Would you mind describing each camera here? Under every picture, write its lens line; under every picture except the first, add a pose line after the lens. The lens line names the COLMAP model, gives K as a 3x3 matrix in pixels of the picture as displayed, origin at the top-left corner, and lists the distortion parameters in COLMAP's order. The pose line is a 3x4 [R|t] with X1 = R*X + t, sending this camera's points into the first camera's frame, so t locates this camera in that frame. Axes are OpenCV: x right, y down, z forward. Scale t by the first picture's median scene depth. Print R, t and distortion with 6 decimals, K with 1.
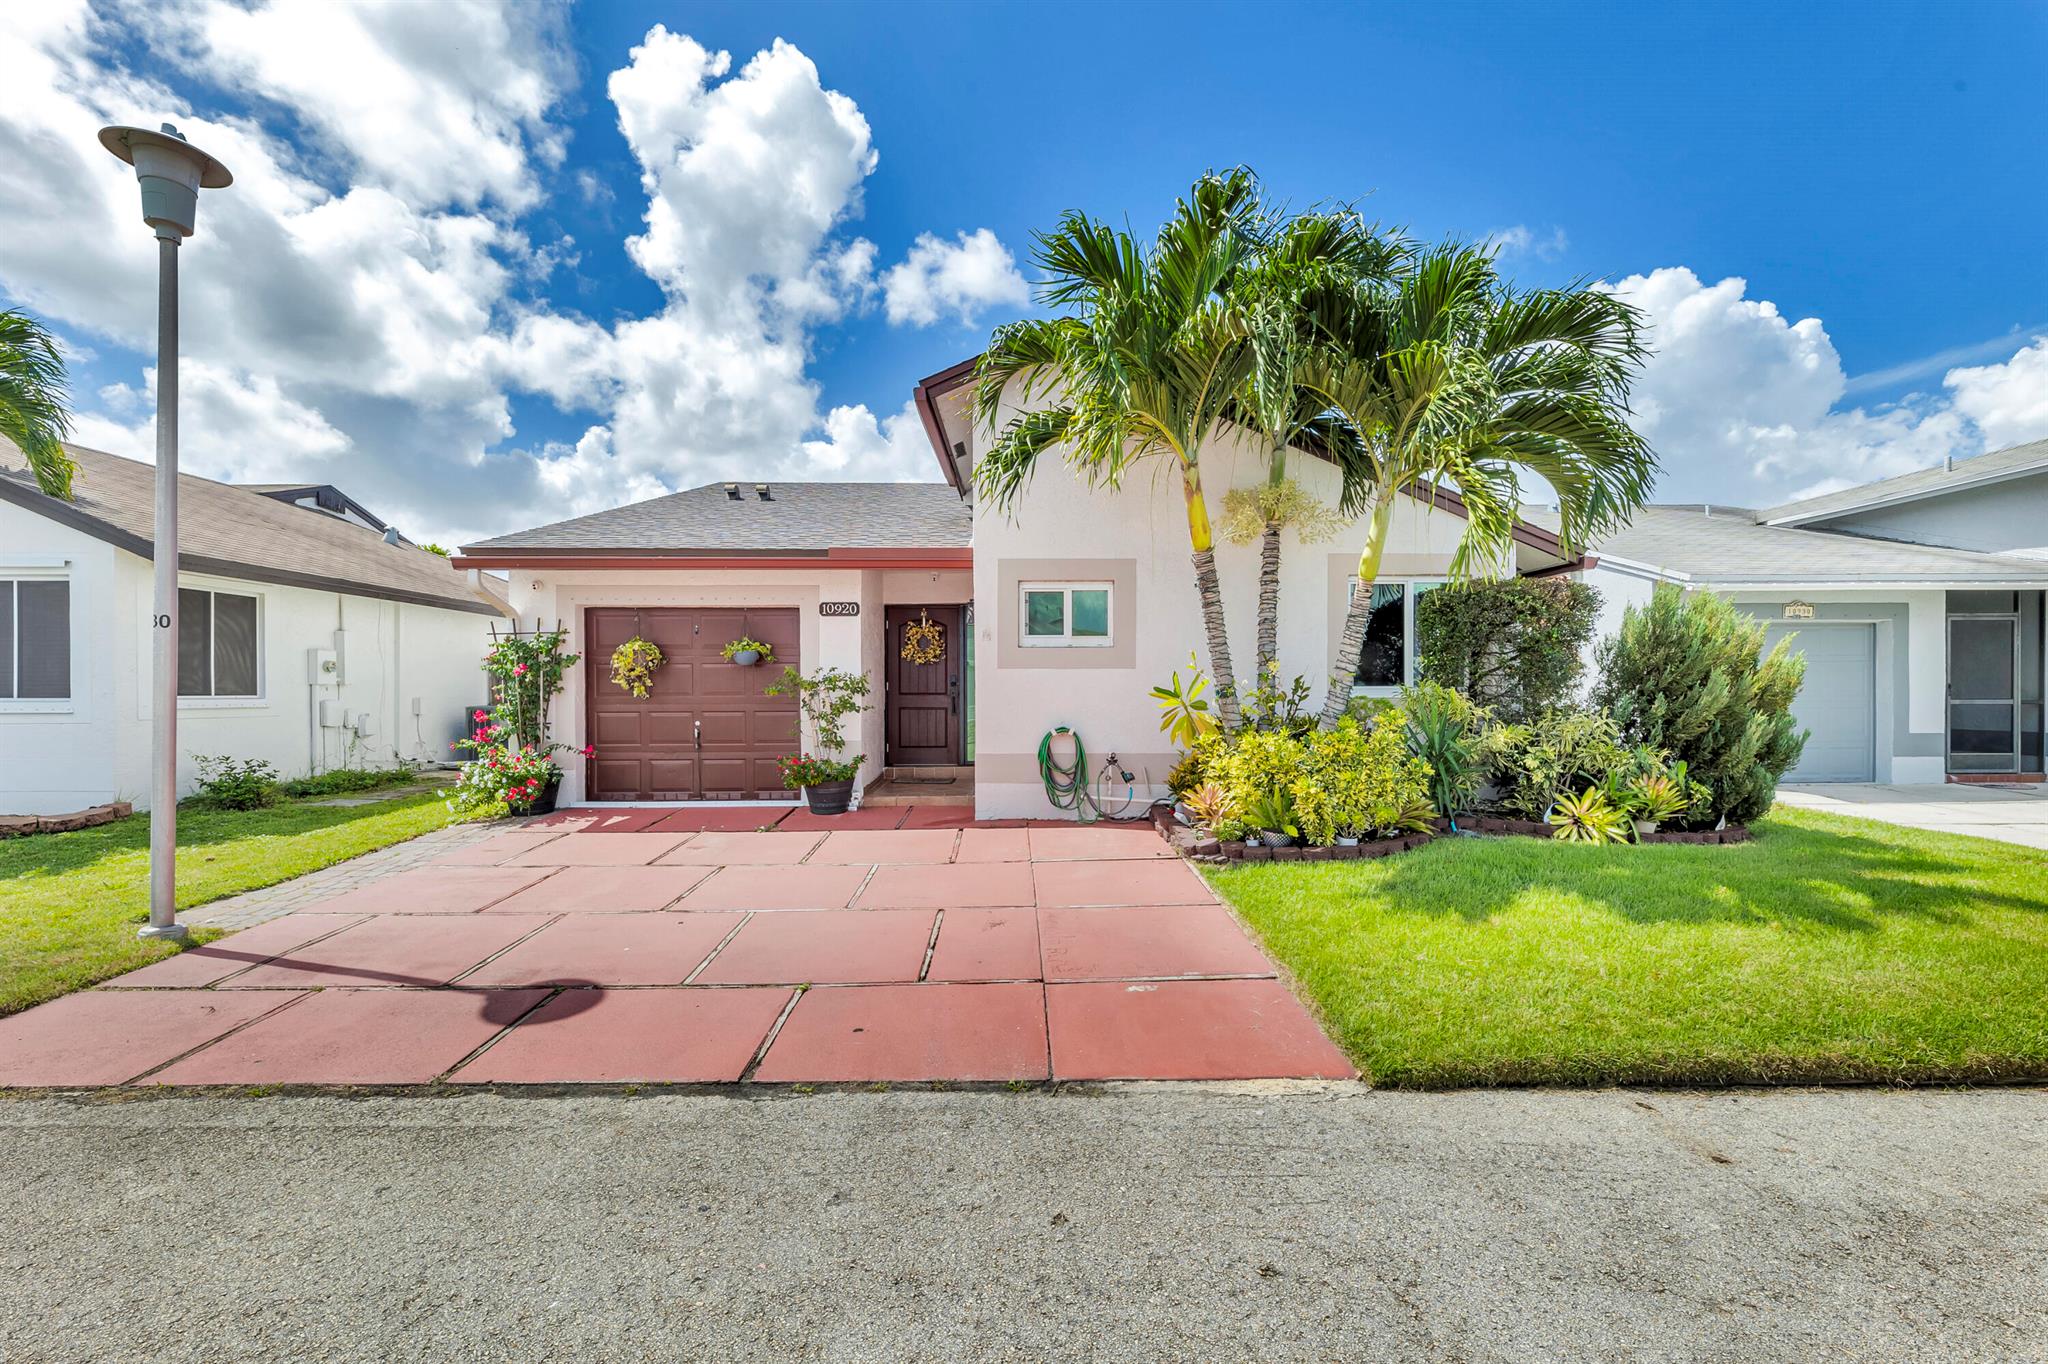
lens RADIAL K [[842.0, 0, 1024.0], [0, 842.0, 682.0], [0, 0, 1]] dist [0.000177, -0.000032]
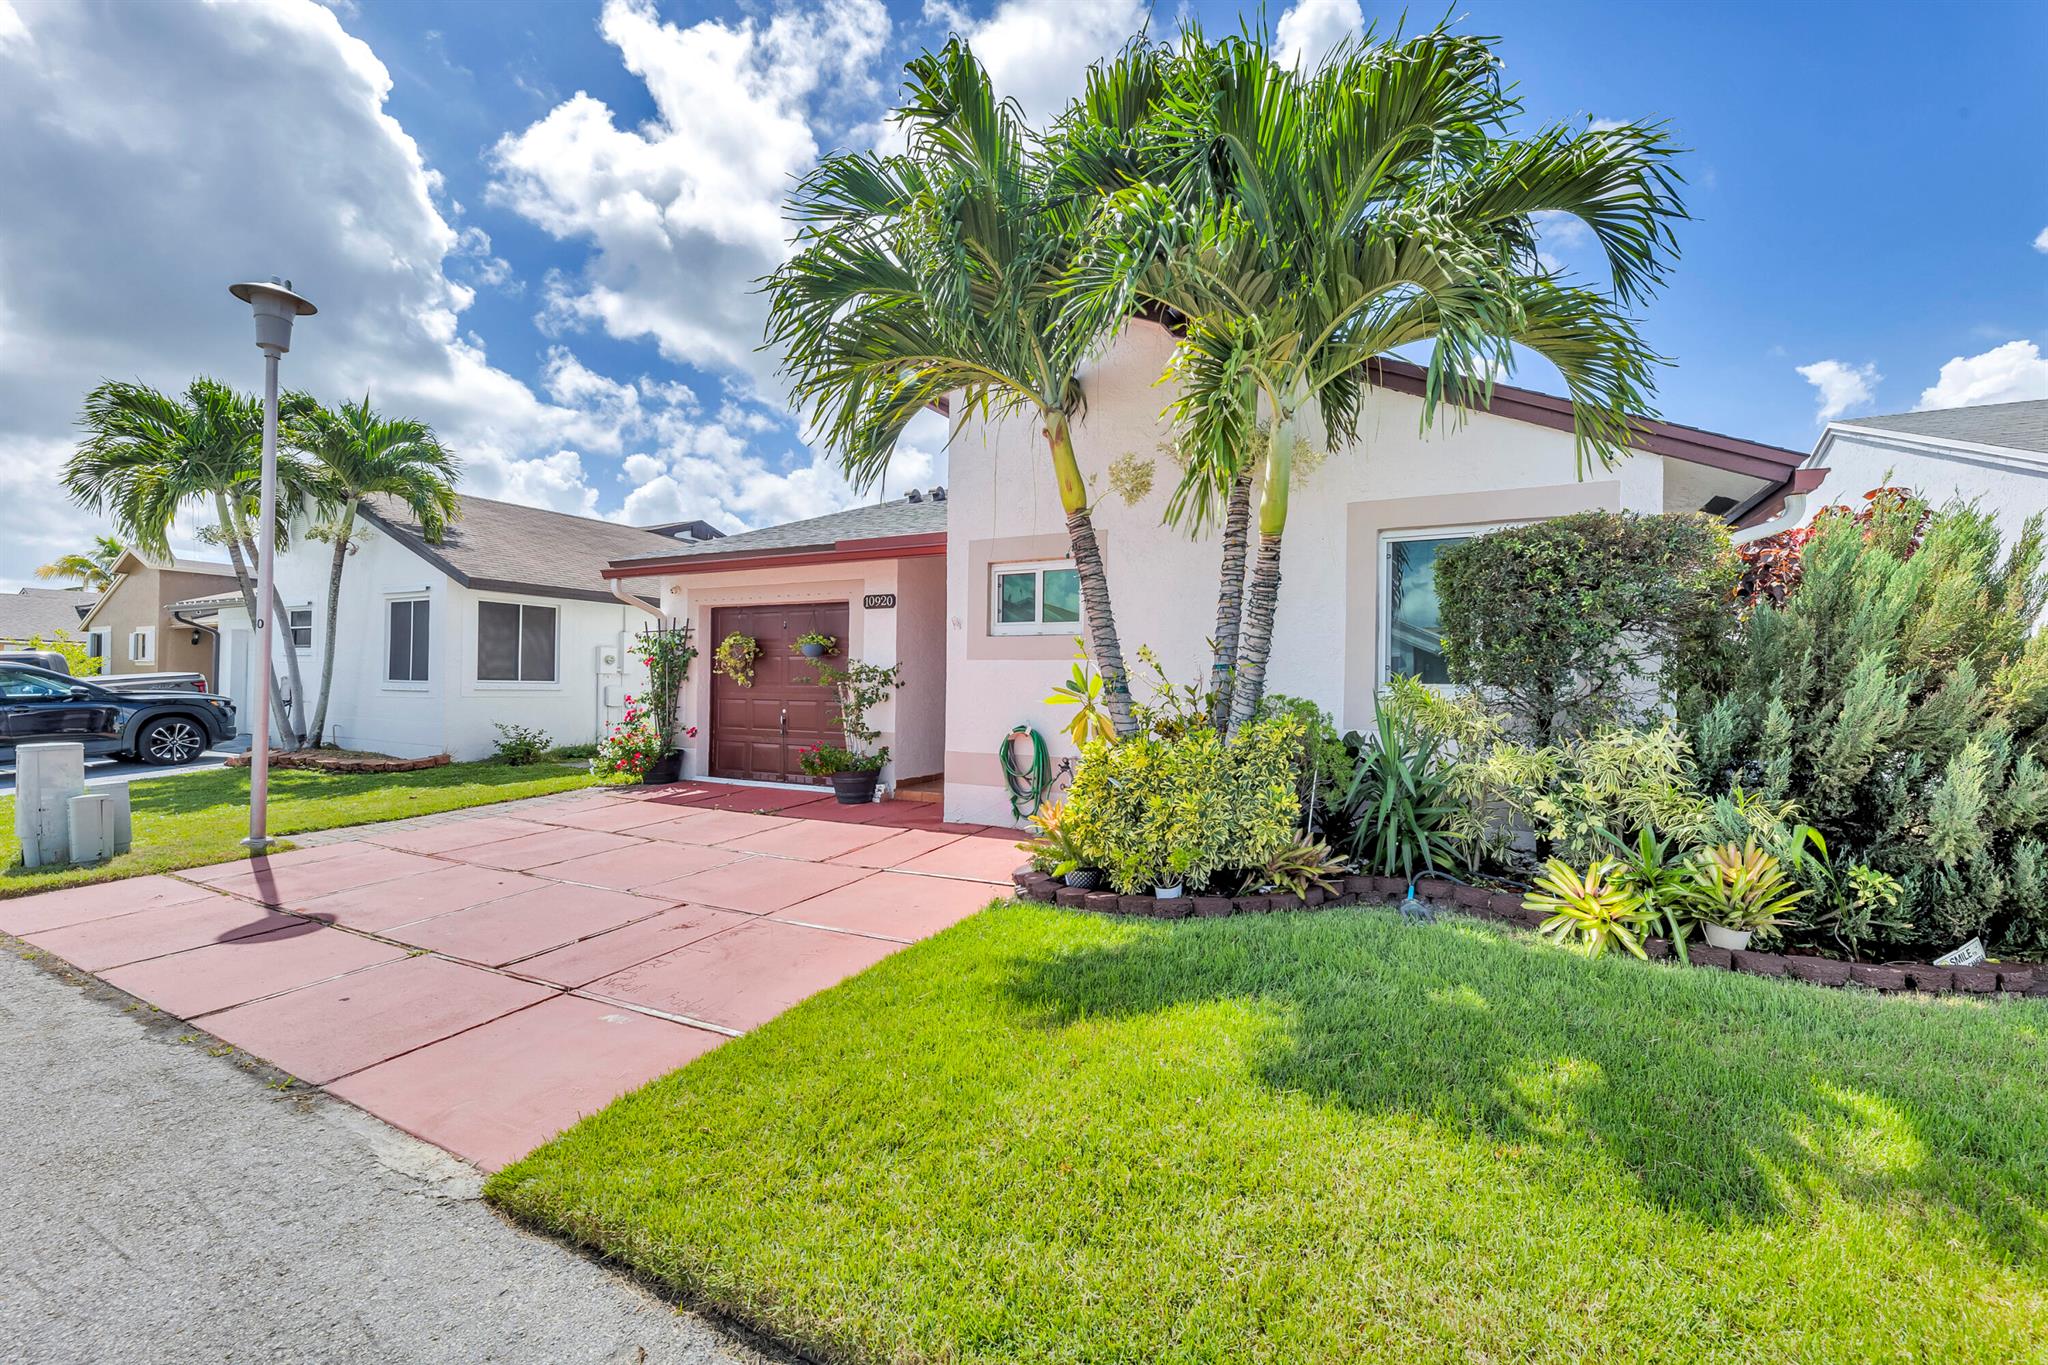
lens RADIAL K [[846.8, 0, 1029.3], [0, 846.8, 674.7], [0, 0, 1]] dist [-0.000649, -0.000321]
pose [[0.875024, 0.006452, -0.484036, 0.474169], [-0.008978, 0.999955, -0.002900, 0.002705], [0.483996, 0.006883, 0.875043, 0.220482]]
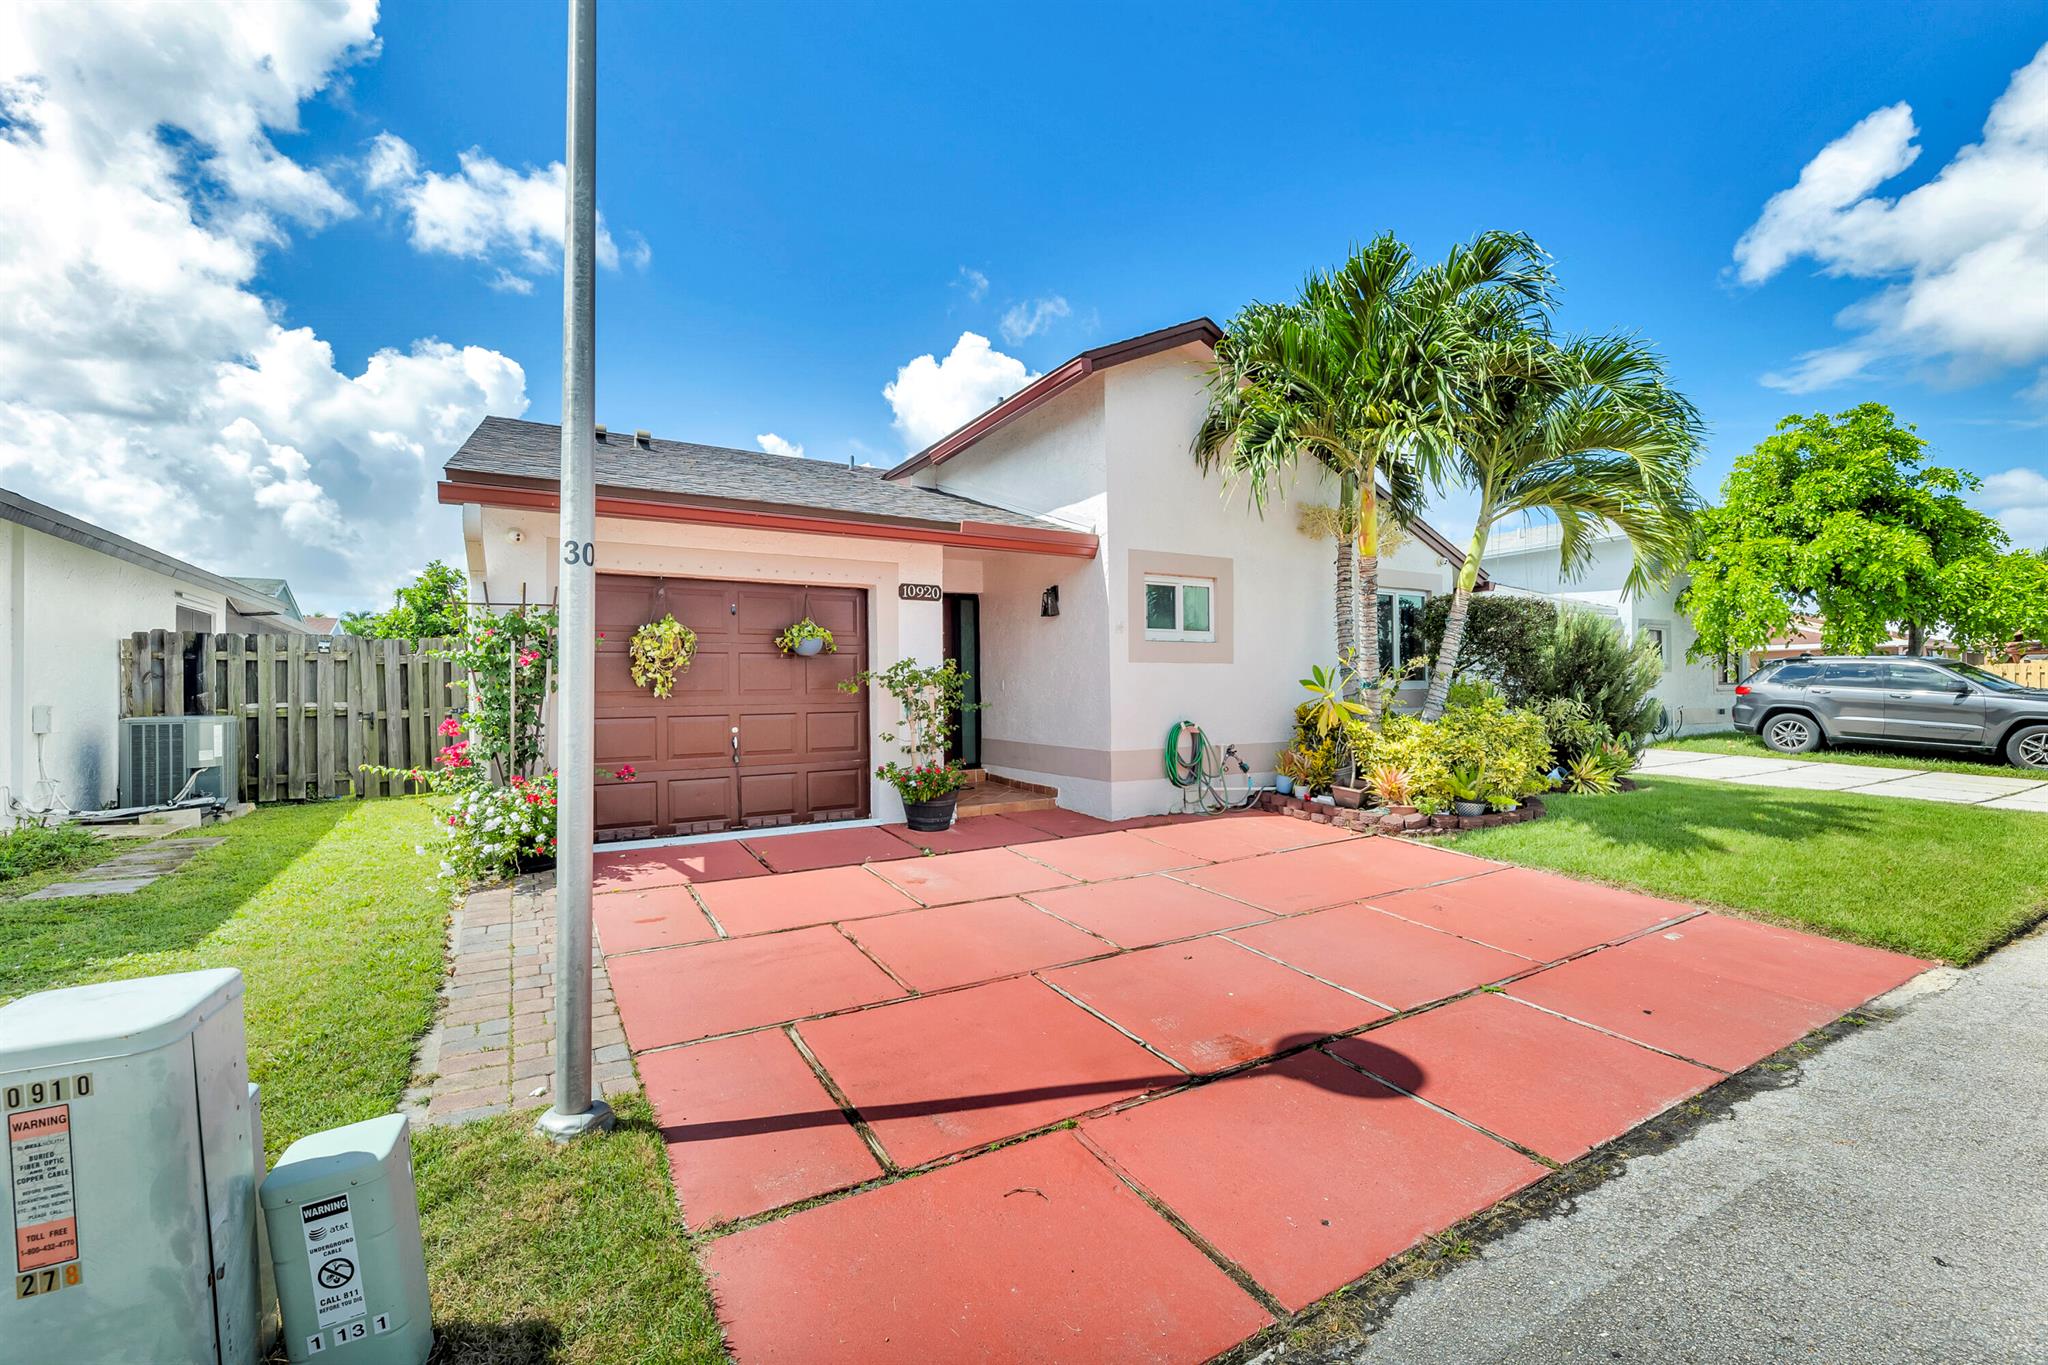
lens RADIAL K [[836.6, 0, 1024.0], [0, 836.6, 682.5], [0, 0, 1]] dist [-0.002938, -0.000239]
pose [[0.871961, -0.002515, 0.489569, -0.599686], [0.004387, 0.999987, -0.002678, 0.009036], [-0.489556, 0.004483, 0.871961, 0.222893]]
